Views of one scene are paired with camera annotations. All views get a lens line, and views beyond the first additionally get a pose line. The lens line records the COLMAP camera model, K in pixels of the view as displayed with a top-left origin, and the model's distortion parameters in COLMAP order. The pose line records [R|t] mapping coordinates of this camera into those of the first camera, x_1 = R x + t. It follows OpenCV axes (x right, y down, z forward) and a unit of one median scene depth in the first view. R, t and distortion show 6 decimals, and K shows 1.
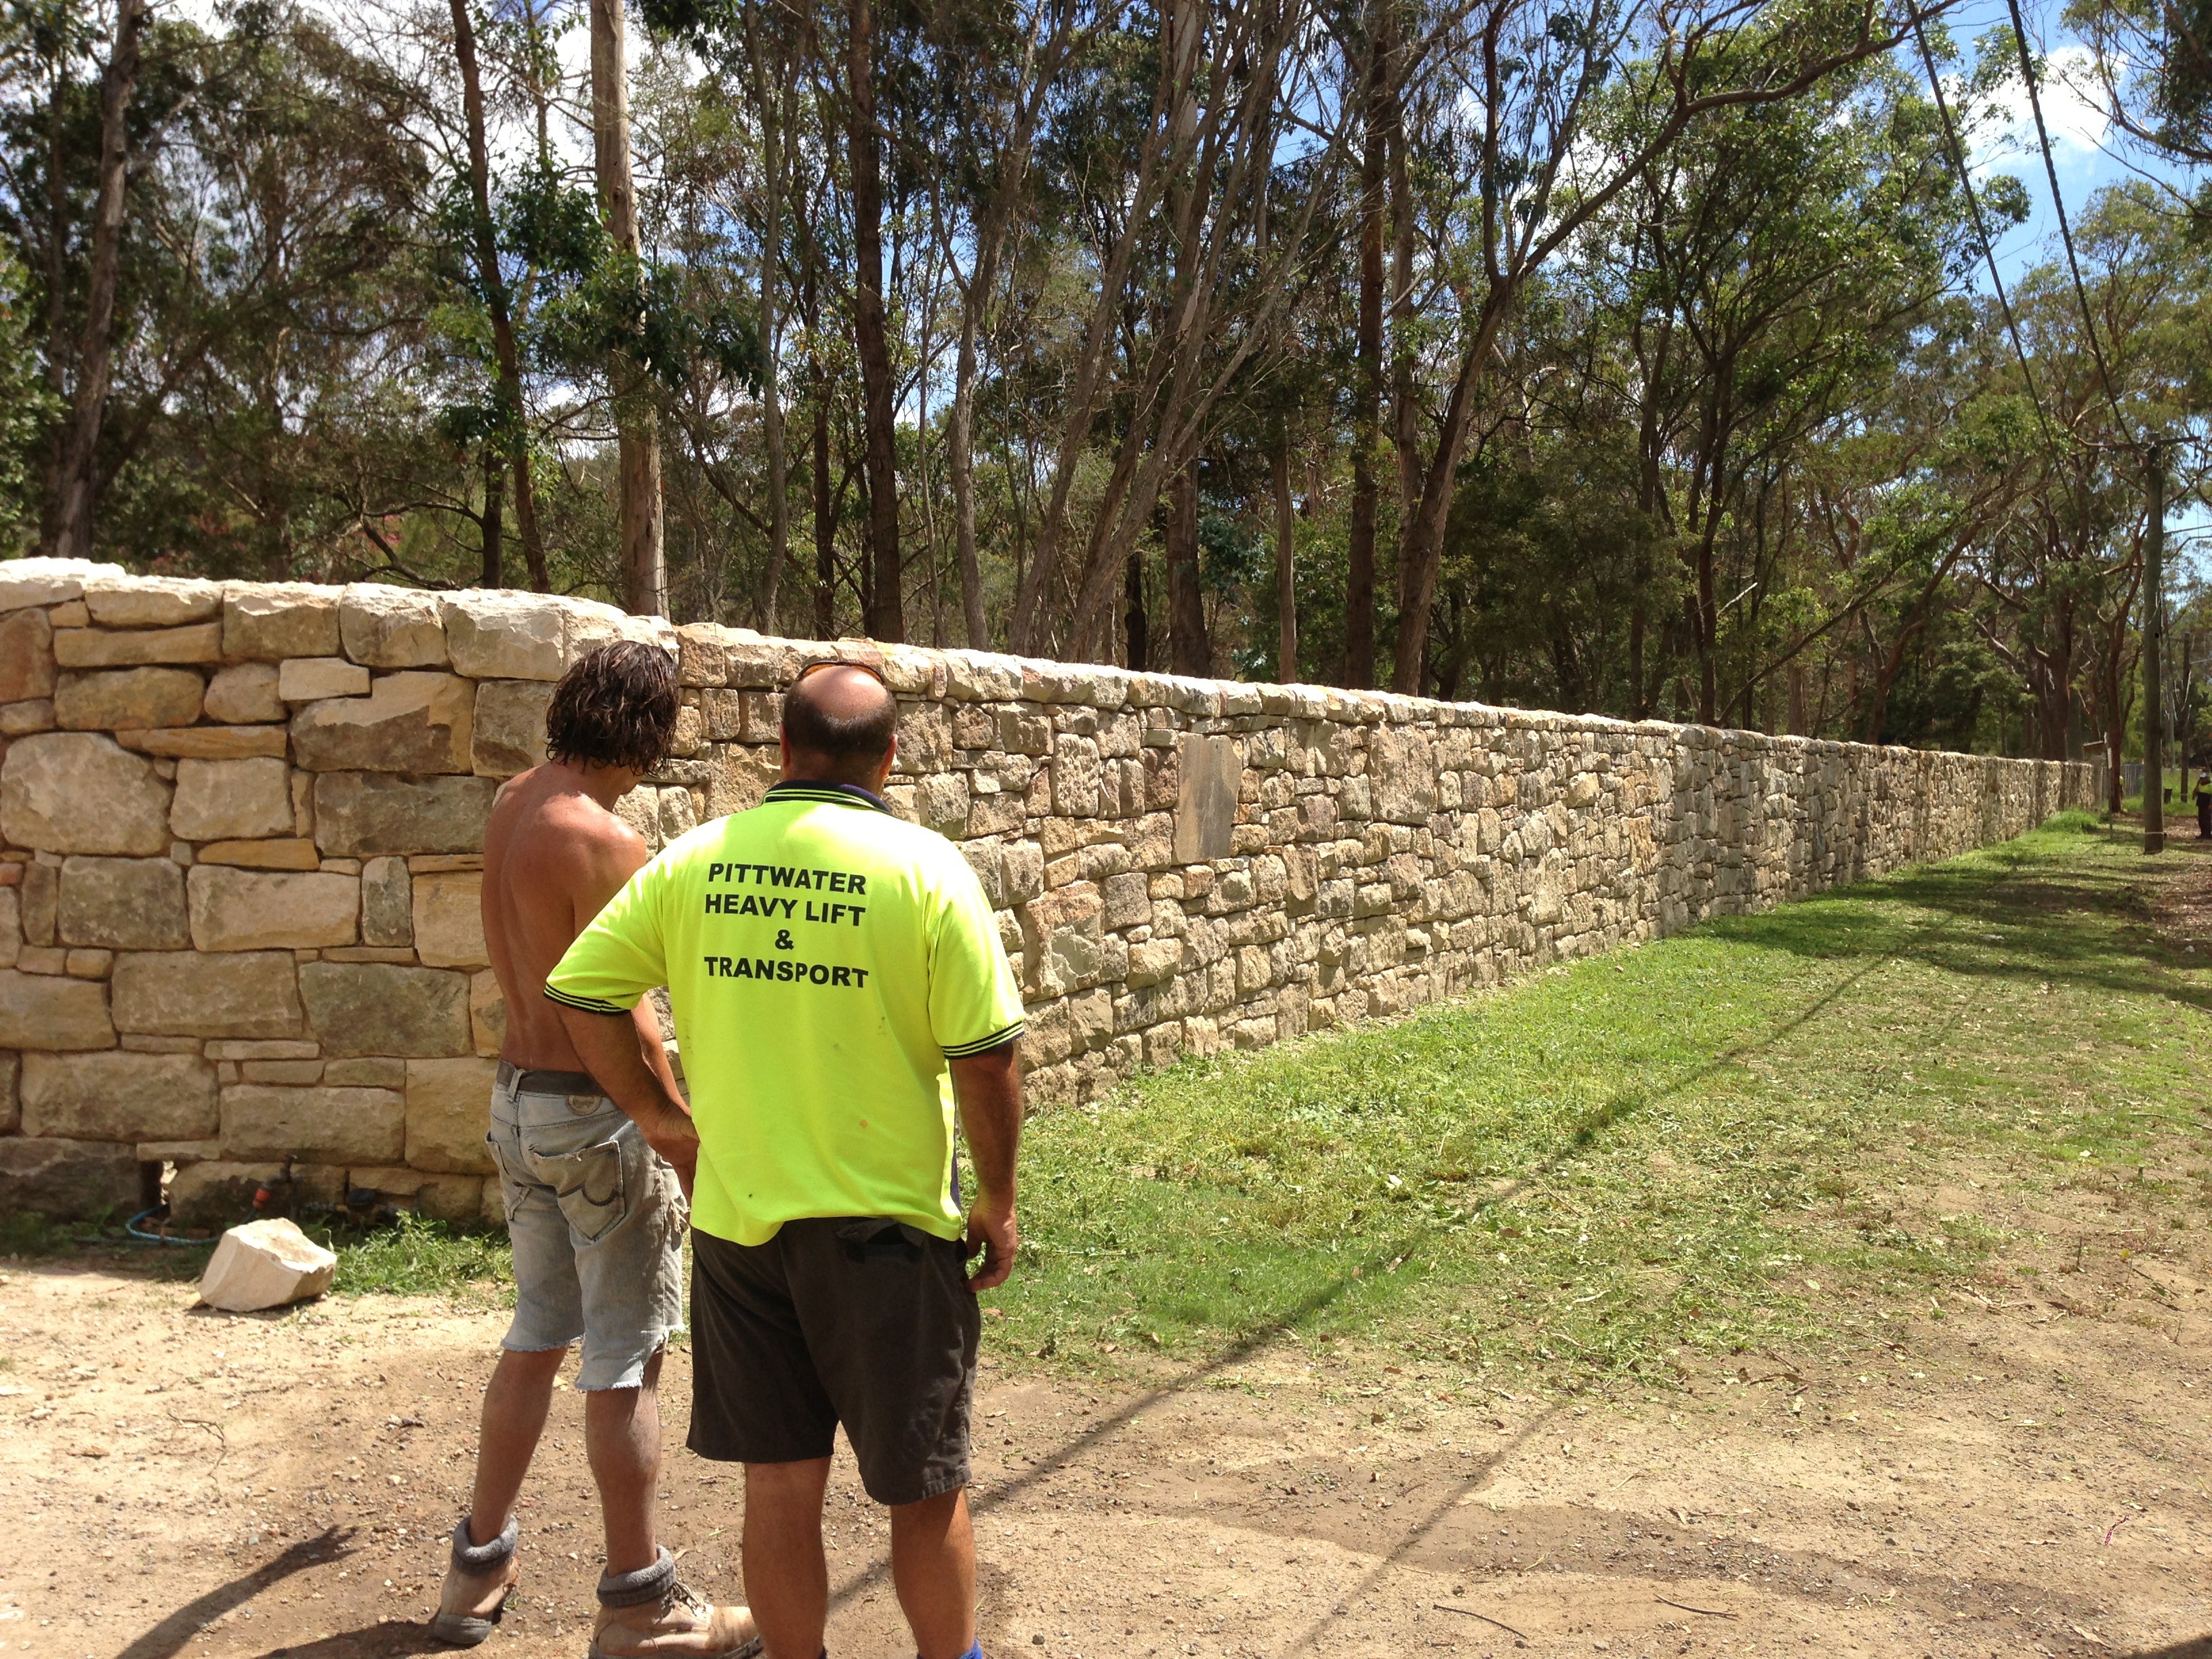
lens RADIAL K [[2069.8, 0, 1100.2], [0, 2069.8, 749.1], [0, 0, 1]] dist [0.059048, 0.025042]
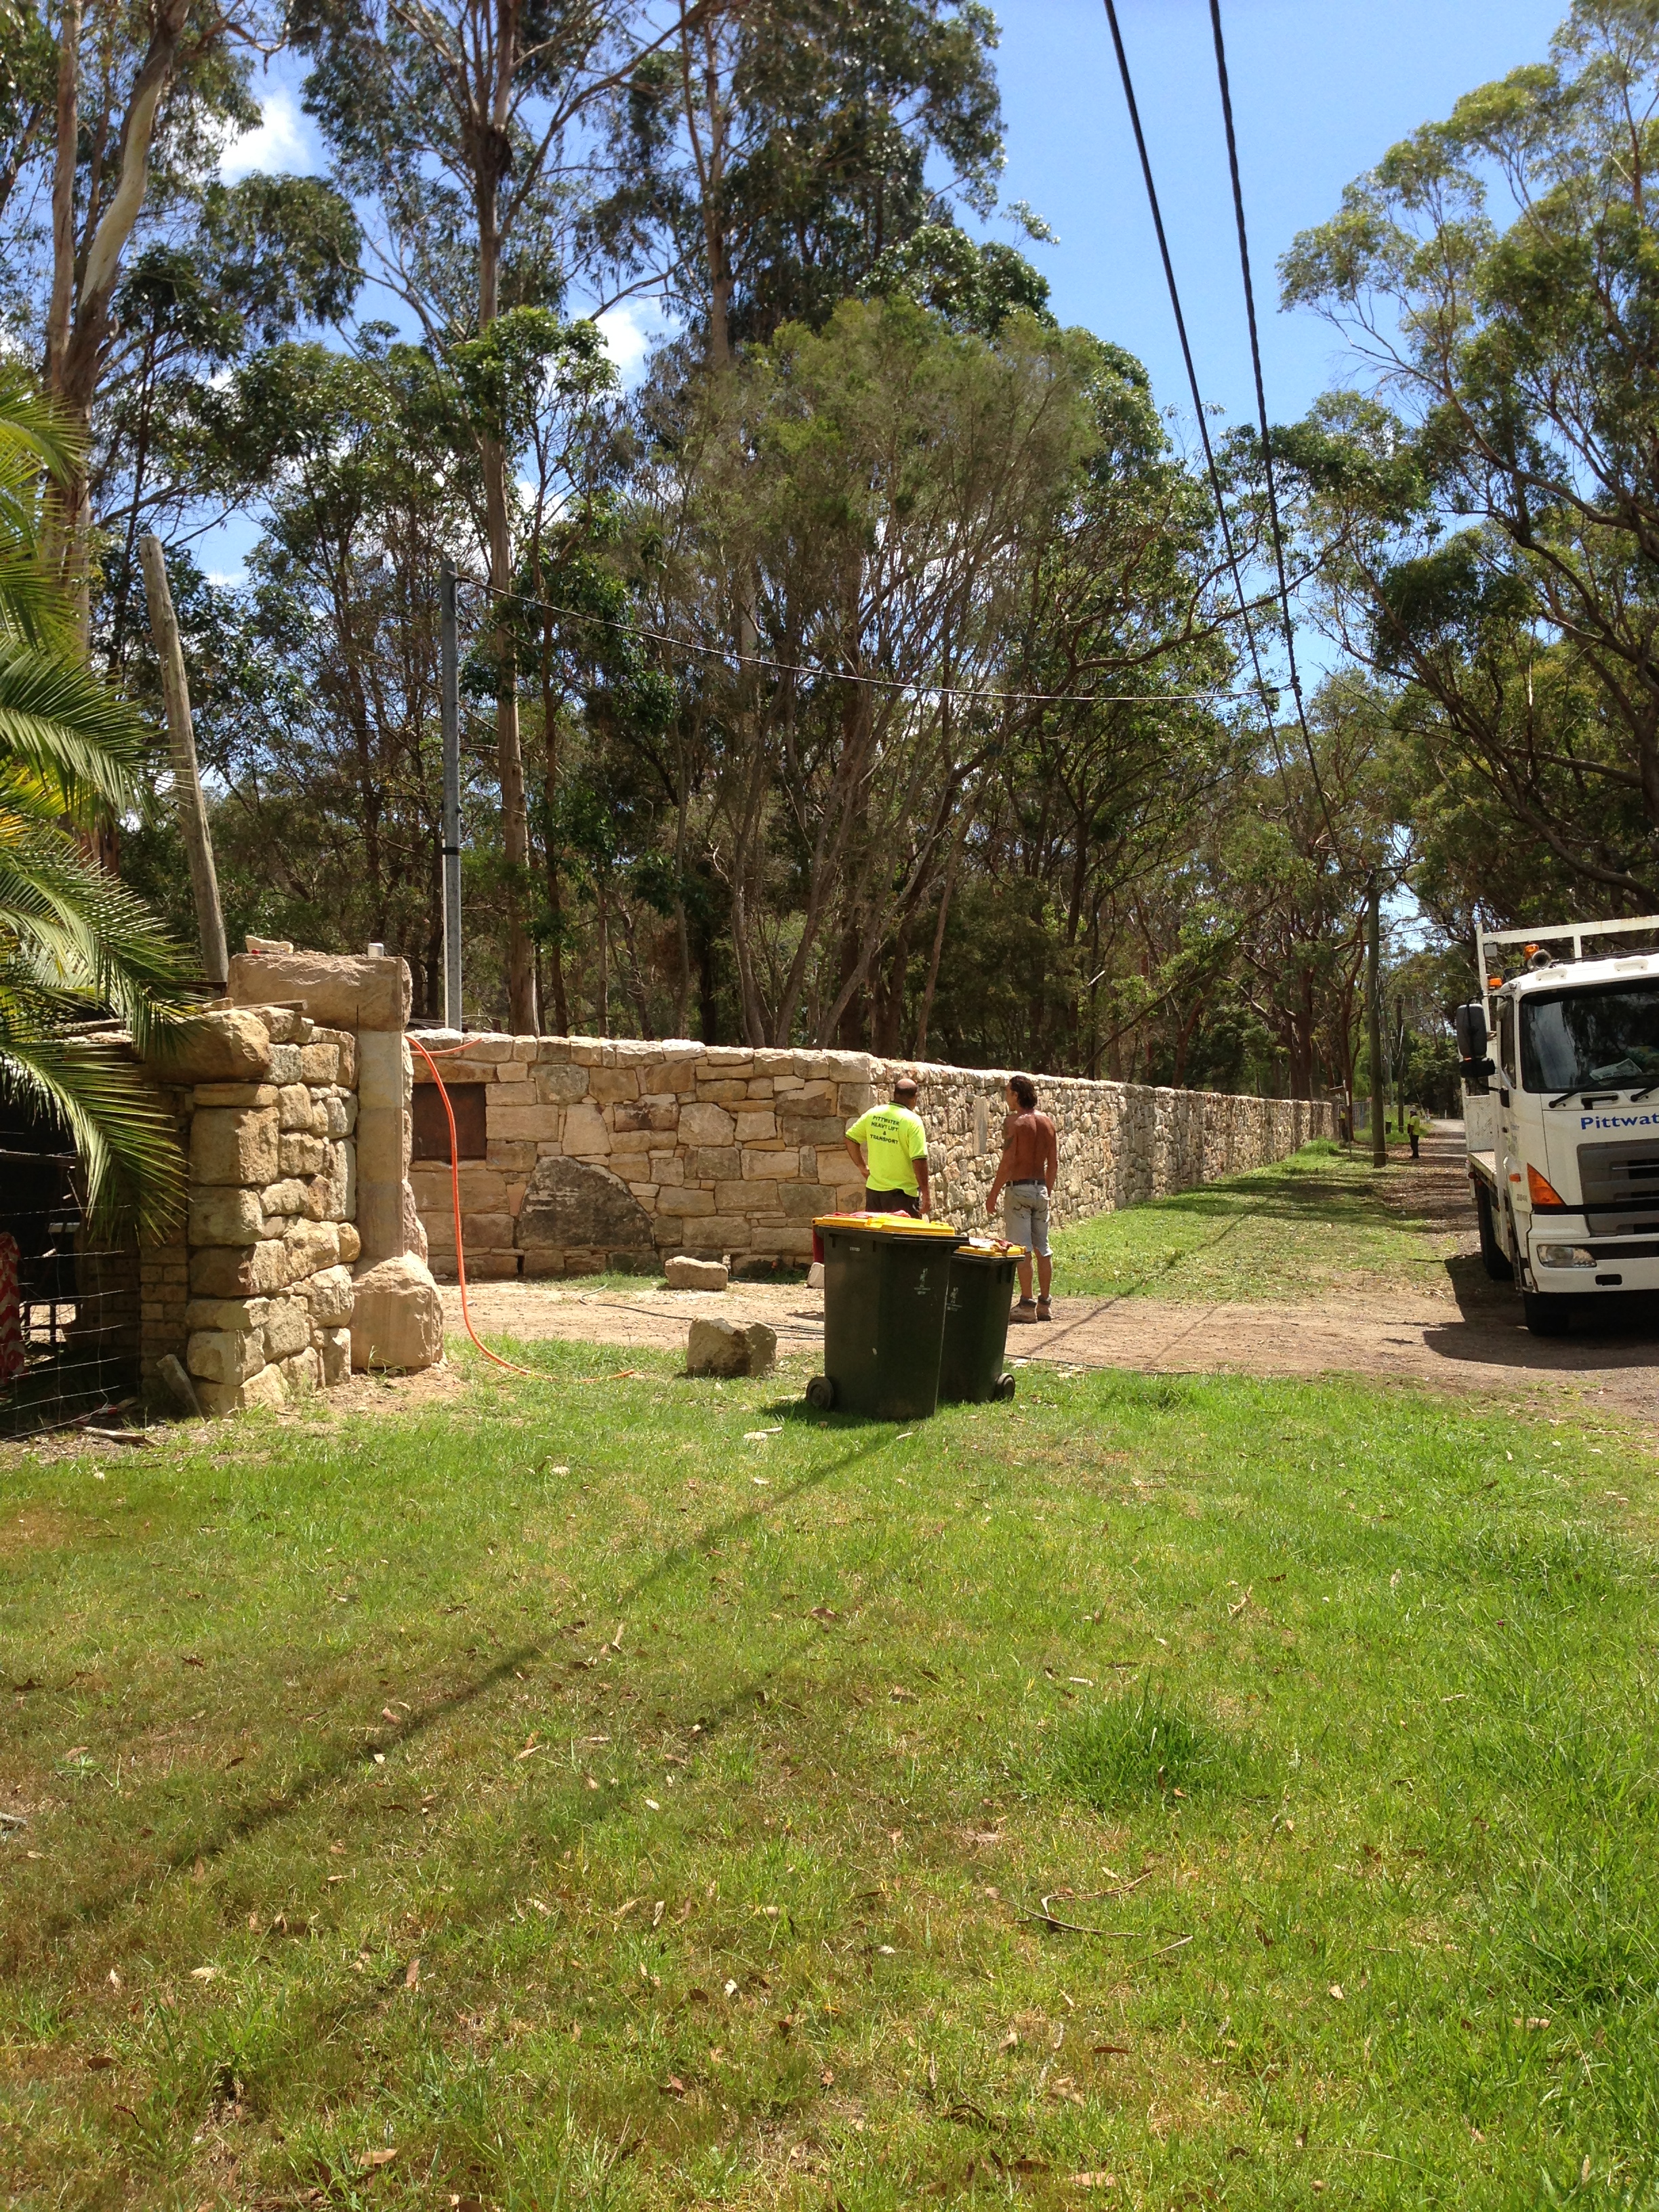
lens RADIAL K [[2042.3, 0, 759.6], [0, 2042.3, 1024.4], [0, 0, 1]] dist [0.008346, 0.032220]
pose [[0.985168, -0.008374, 0.171388, -0.523172], [0.014695, 0.999257, -0.035643, -0.008511], [-0.170963, 0.037632, 0.984559, -1.026728]]
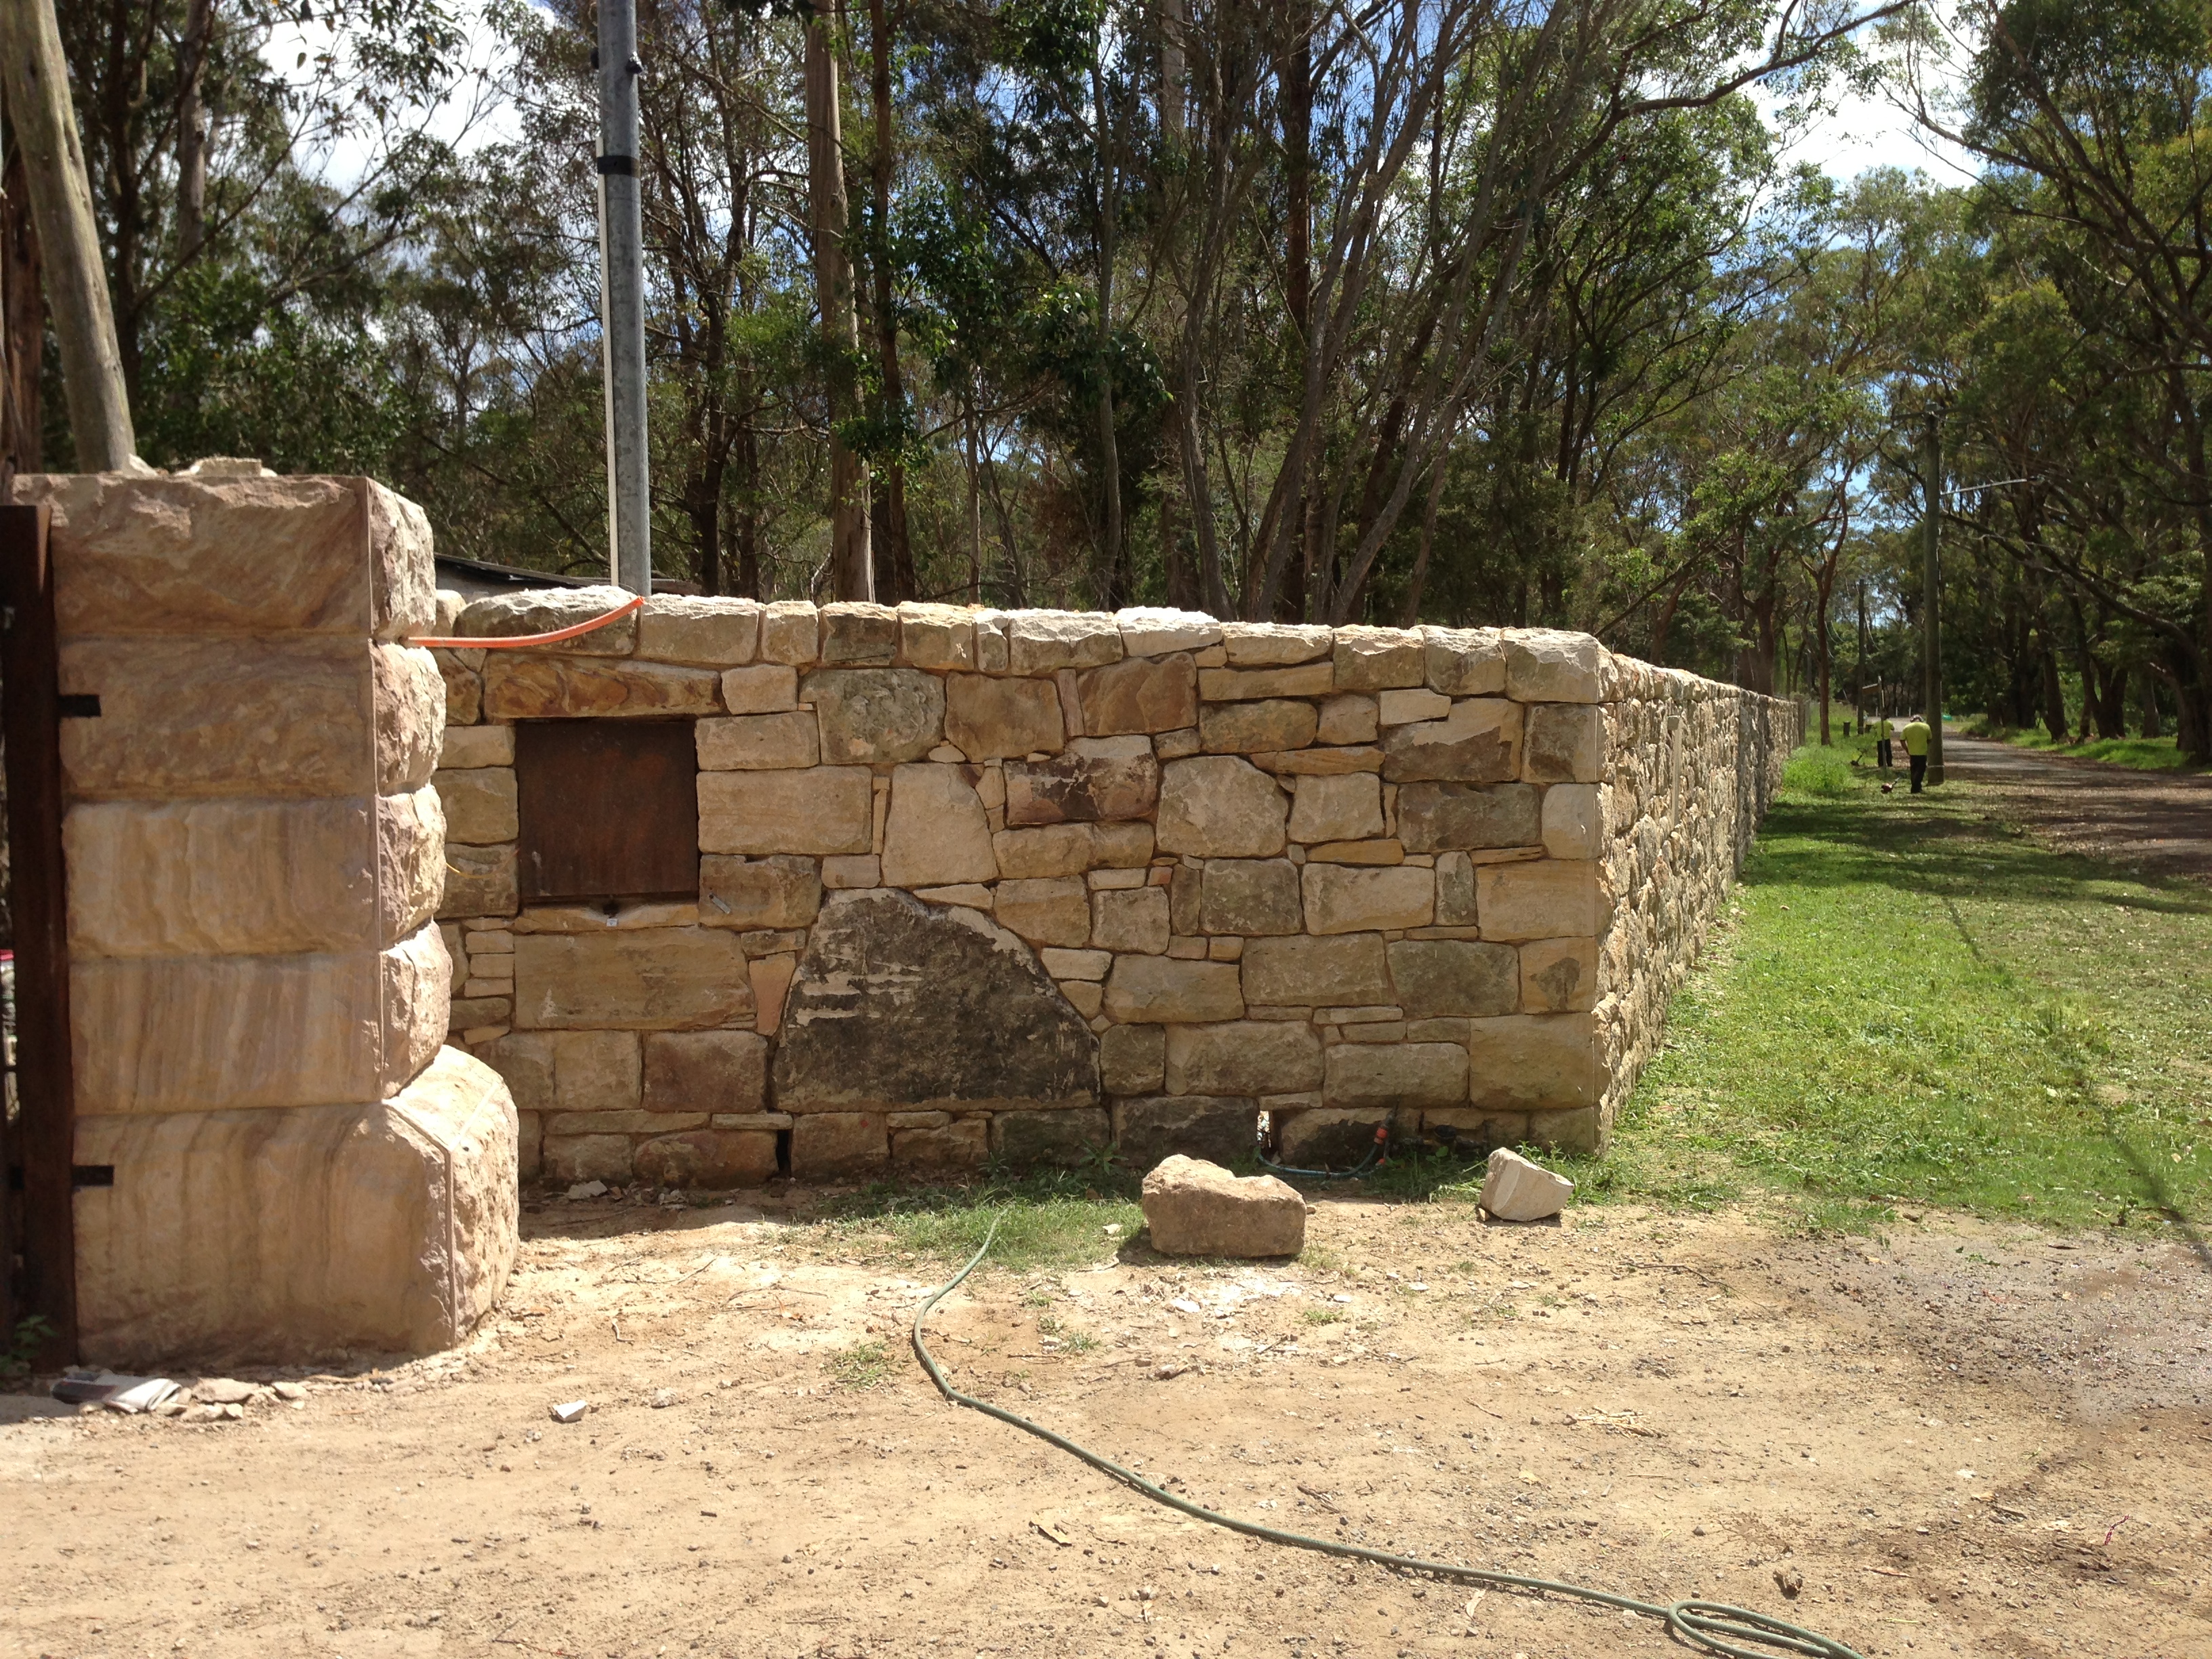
lens RADIAL K [[2092.0, 0, 1110.7], [0, 2092.0, 754.5], [0, 0, 1]] dist [0.006383, 0.216608]
pose [[0.986785, -0.027315, 0.159714, -0.435125], [0.023373, 0.999375, 0.026511, -0.024664], [-0.160339, -0.022427, 0.986807, -0.096681]]
